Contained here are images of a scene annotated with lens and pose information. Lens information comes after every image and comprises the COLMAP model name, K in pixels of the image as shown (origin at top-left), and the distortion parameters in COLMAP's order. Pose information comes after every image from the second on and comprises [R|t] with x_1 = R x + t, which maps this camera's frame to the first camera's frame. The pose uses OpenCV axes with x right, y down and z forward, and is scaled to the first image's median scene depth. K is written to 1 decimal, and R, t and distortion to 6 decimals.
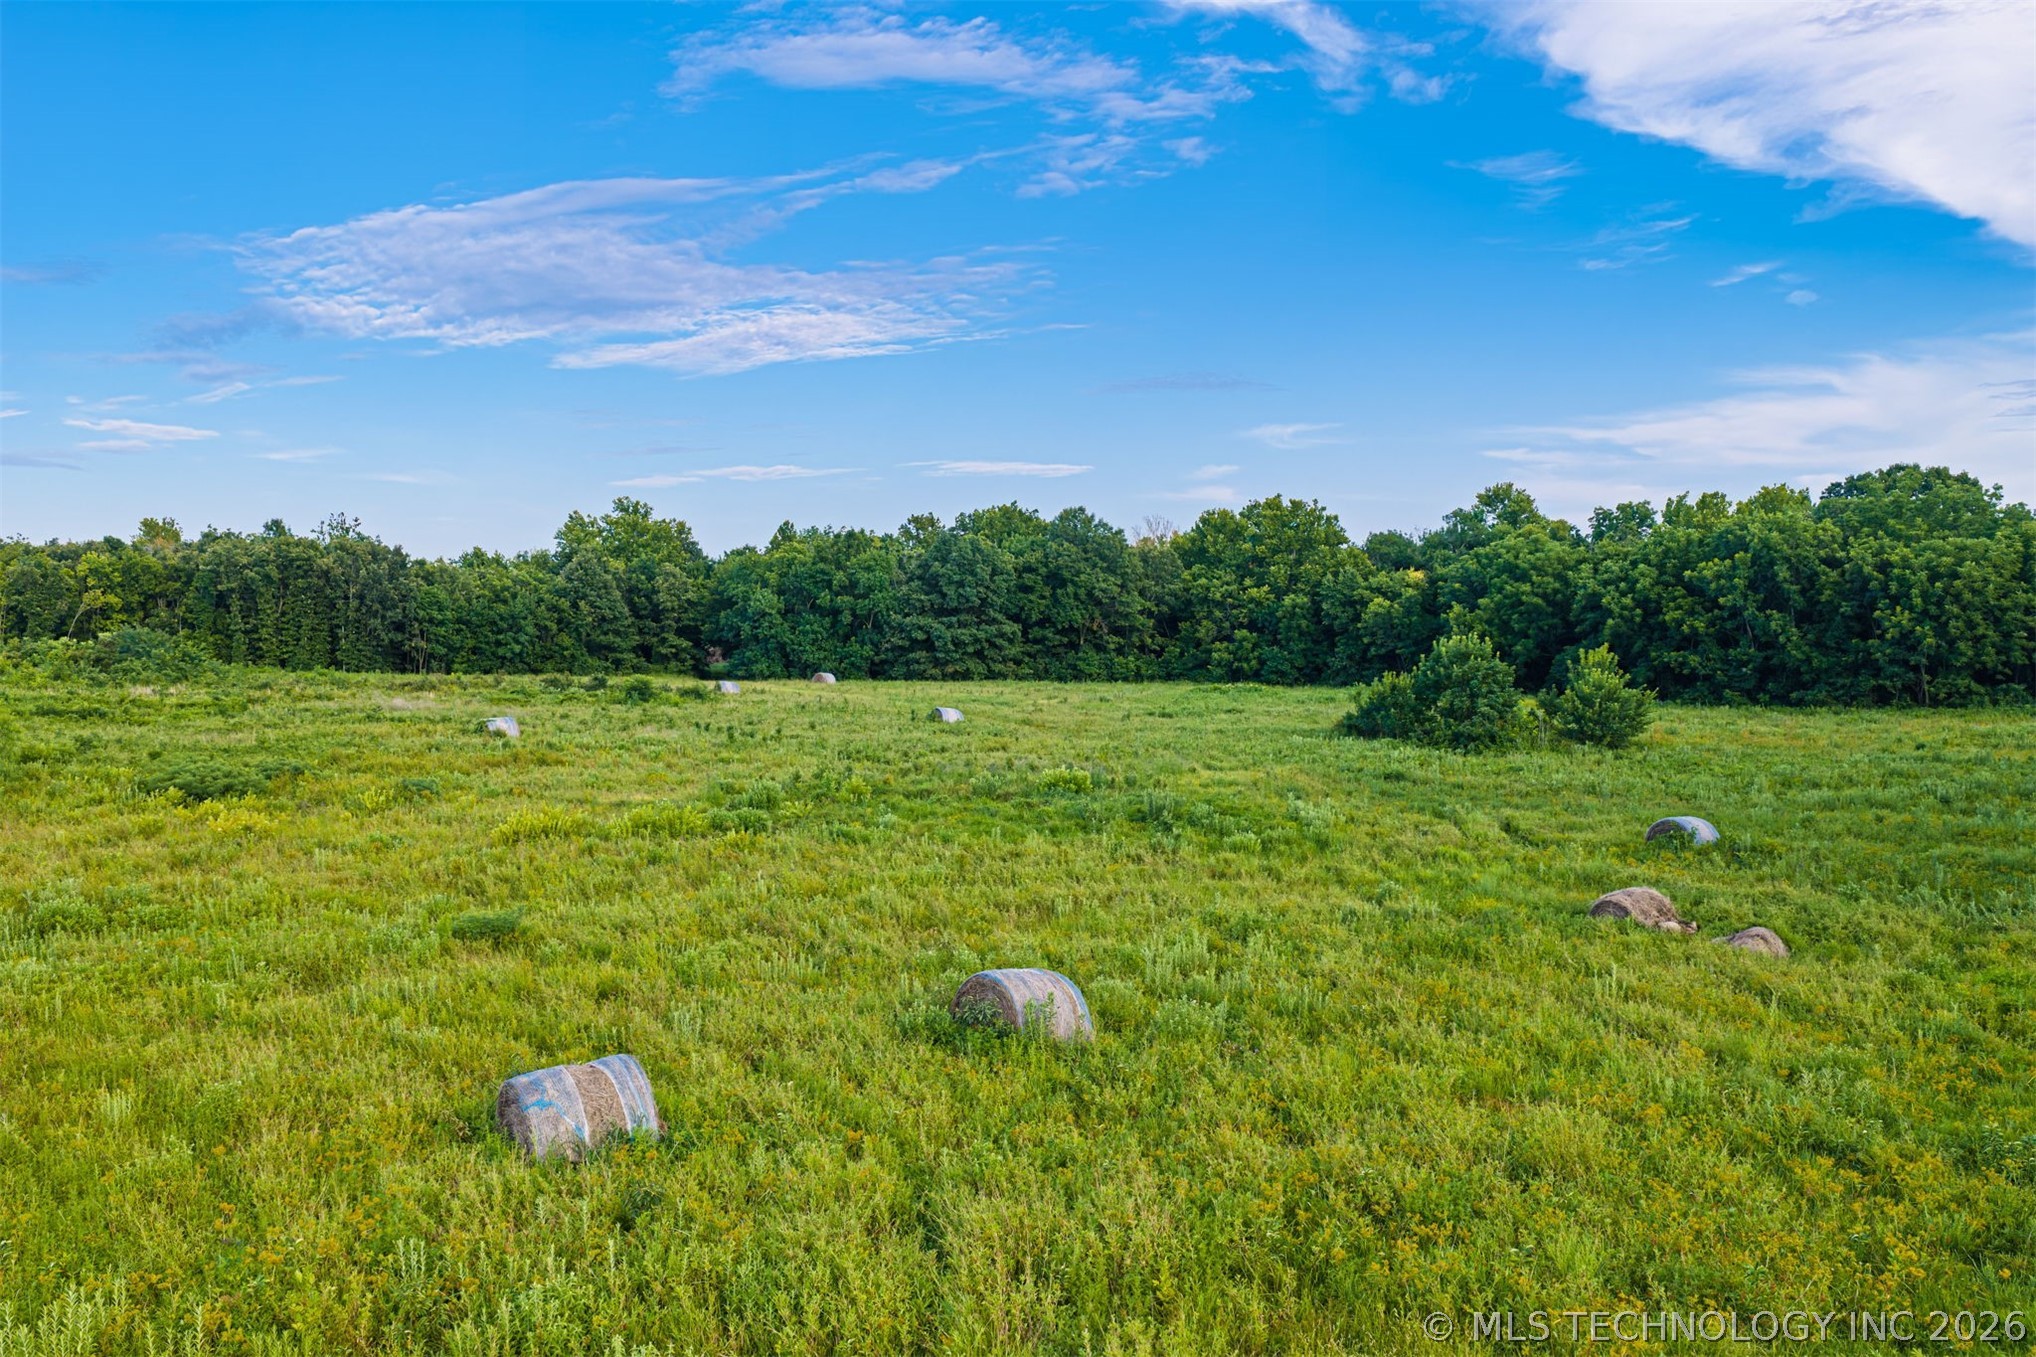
lens RADIAL K [[1726.9, 0, 1019.8], [0, 1726.9, 675.4], [0, 0, 1]] dist [-0.008033, 0.016448]
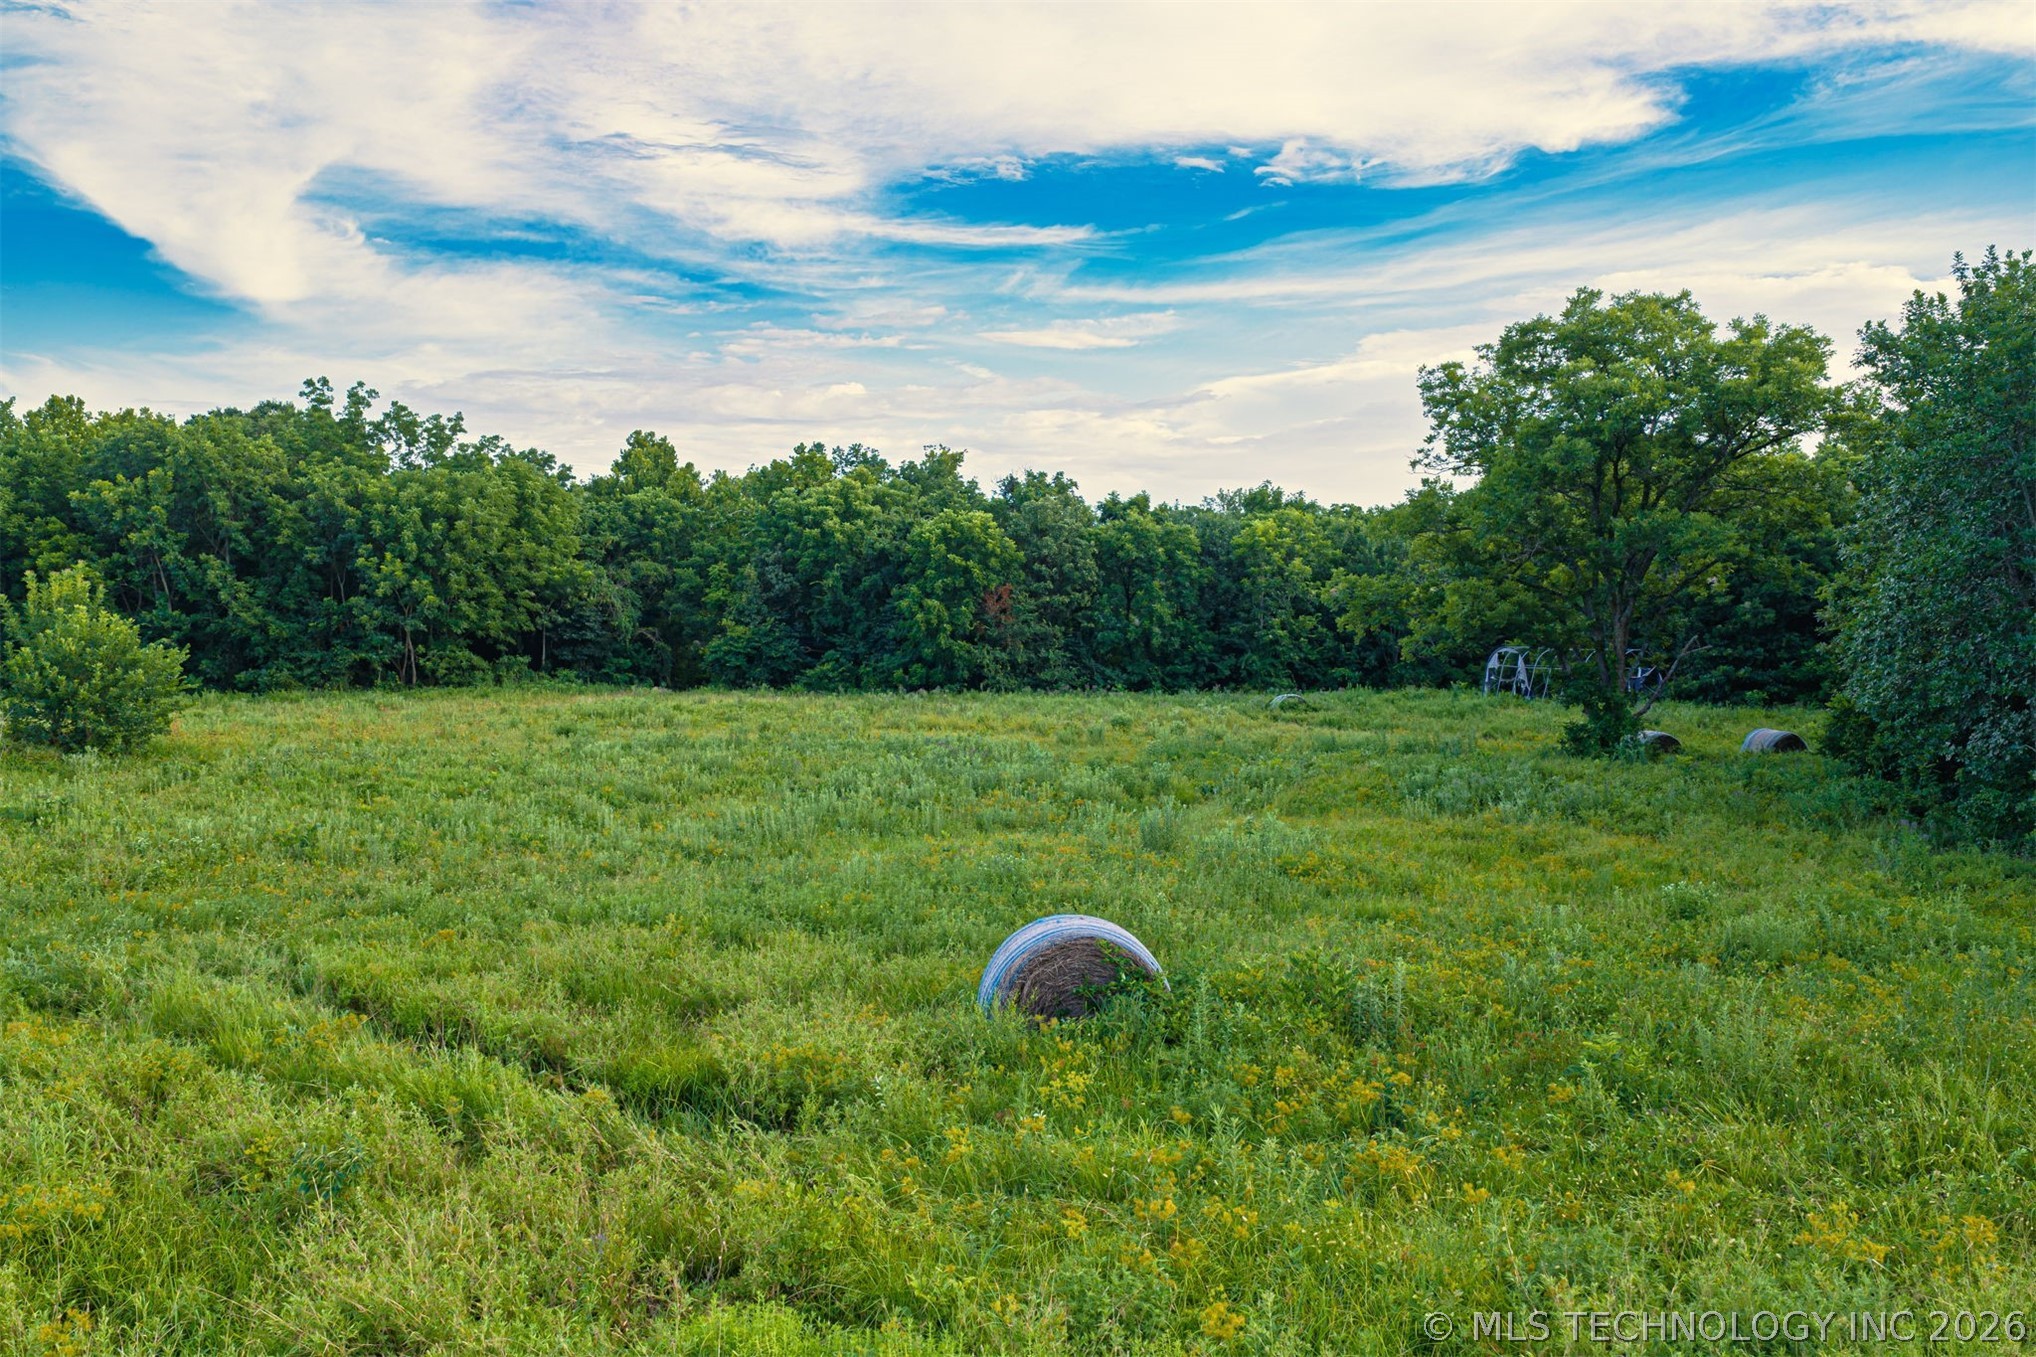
lens RADIAL K [[1726.9, 0, 1027.5], [0, 1726.9, 680.3], [0, 0, 1]] dist [-0.008033, 0.016448]
pose [[0.562378, -0.016305, 0.826720, 0.049486], [0.018892, 0.999798, 0.006868, 0.014866], [-0.826664, 0.011756, 0.562572, 0.353814]]
